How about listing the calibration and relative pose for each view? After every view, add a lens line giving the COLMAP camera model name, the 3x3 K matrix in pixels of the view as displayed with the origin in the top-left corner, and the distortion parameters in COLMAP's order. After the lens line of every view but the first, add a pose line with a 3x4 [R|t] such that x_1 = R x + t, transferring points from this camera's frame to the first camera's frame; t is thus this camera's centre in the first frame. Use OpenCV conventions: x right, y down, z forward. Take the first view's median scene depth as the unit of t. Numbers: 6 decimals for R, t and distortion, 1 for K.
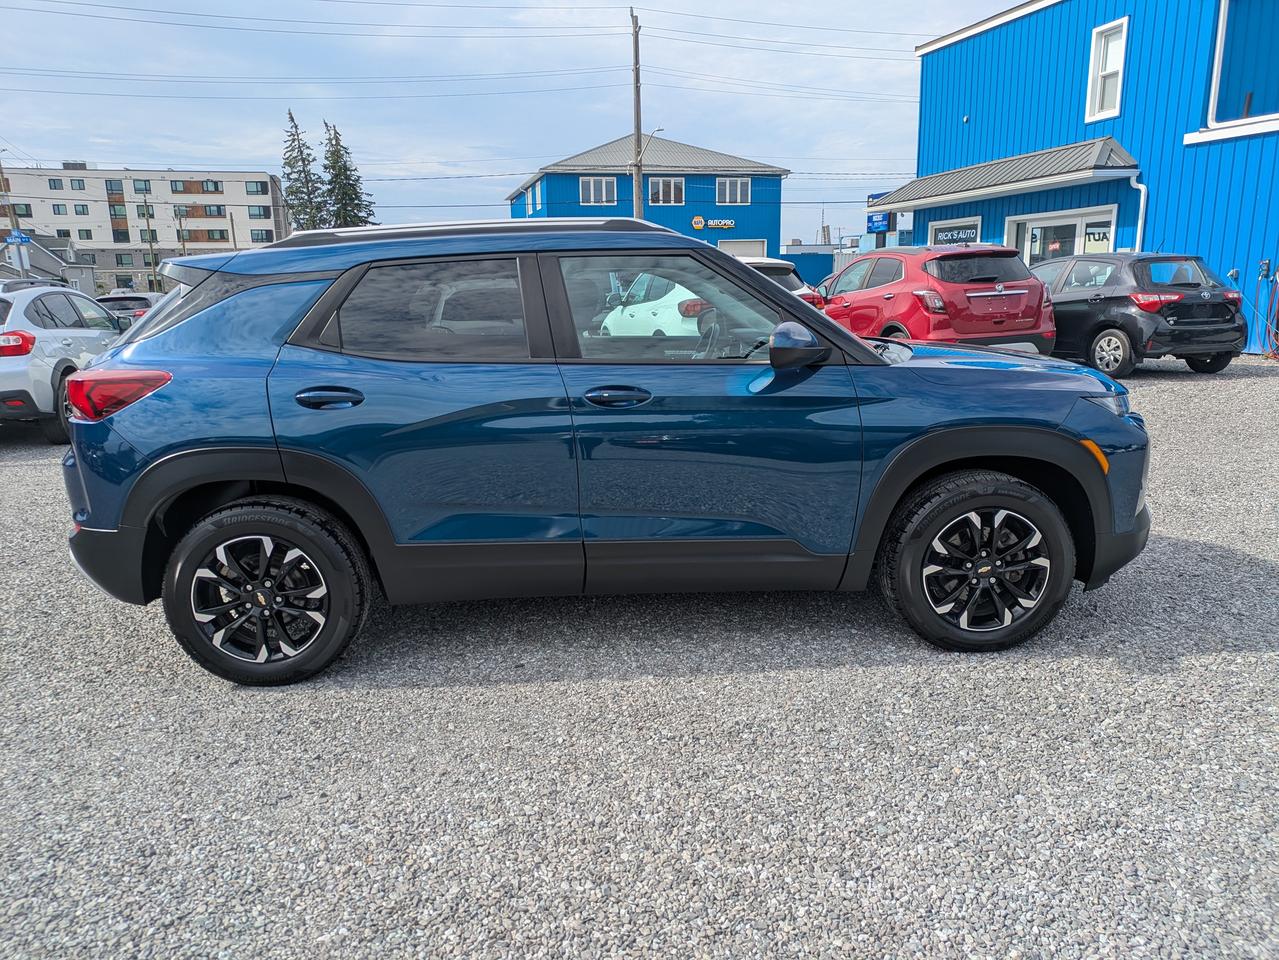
lens RADIAL K [[935.7, 0, 632.9], [0, 935.7, 488.1], [0, 0, 1]] dist [0.022092, -0.008676]
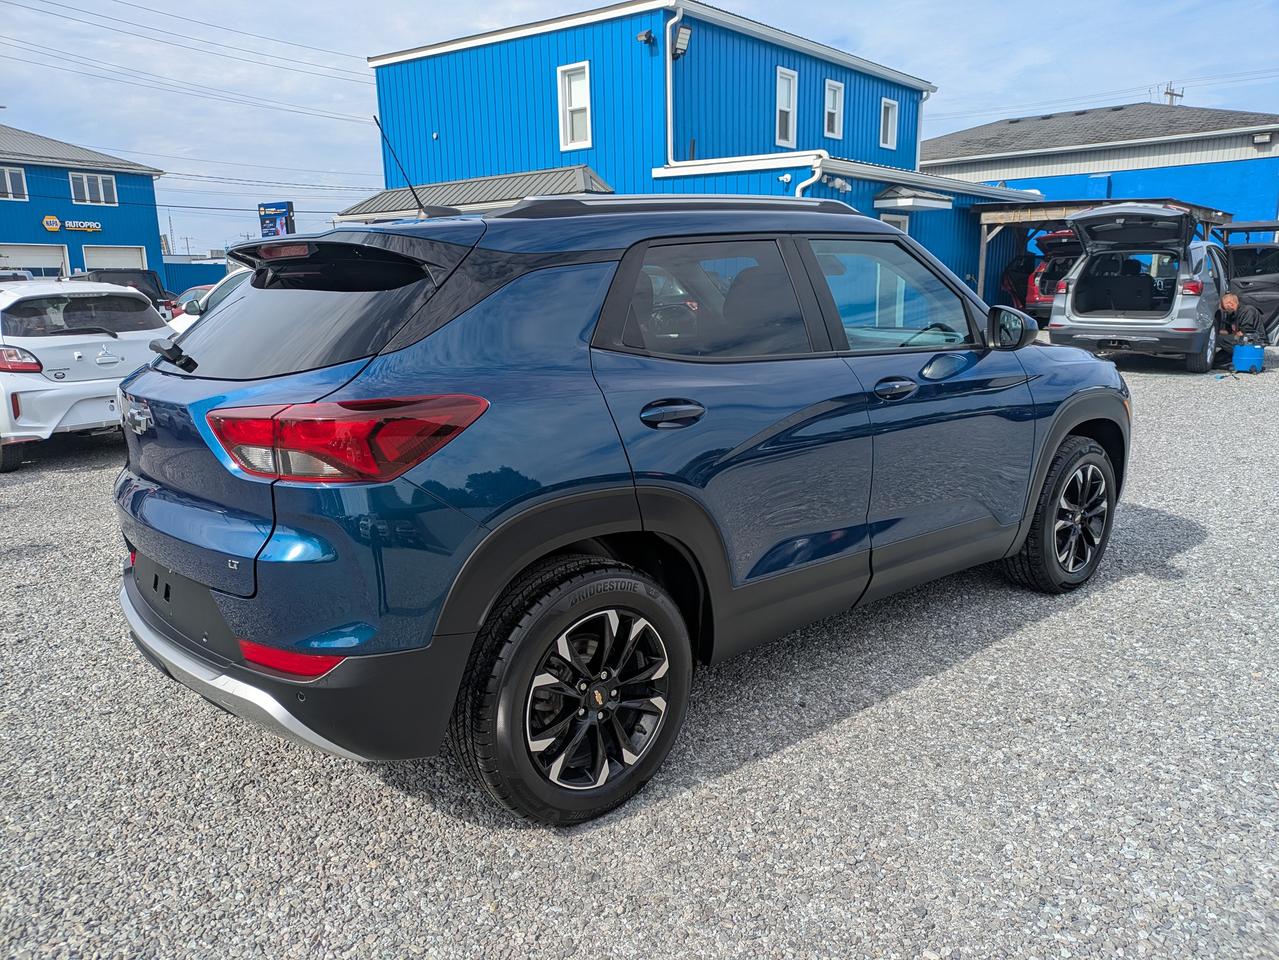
lens RADIAL K [[935.7, 0, 640.5], [0, 935.7, 484.8], [0, 0, 1]] dist [0.022092, -0.008676]
pose [[0.792404, -0.118895, 0.598297, -0.178336], [0.130222, 0.991182, 0.024500, -0.013026], [-0.595934, 0.058497, 0.800900, 0.090882]]
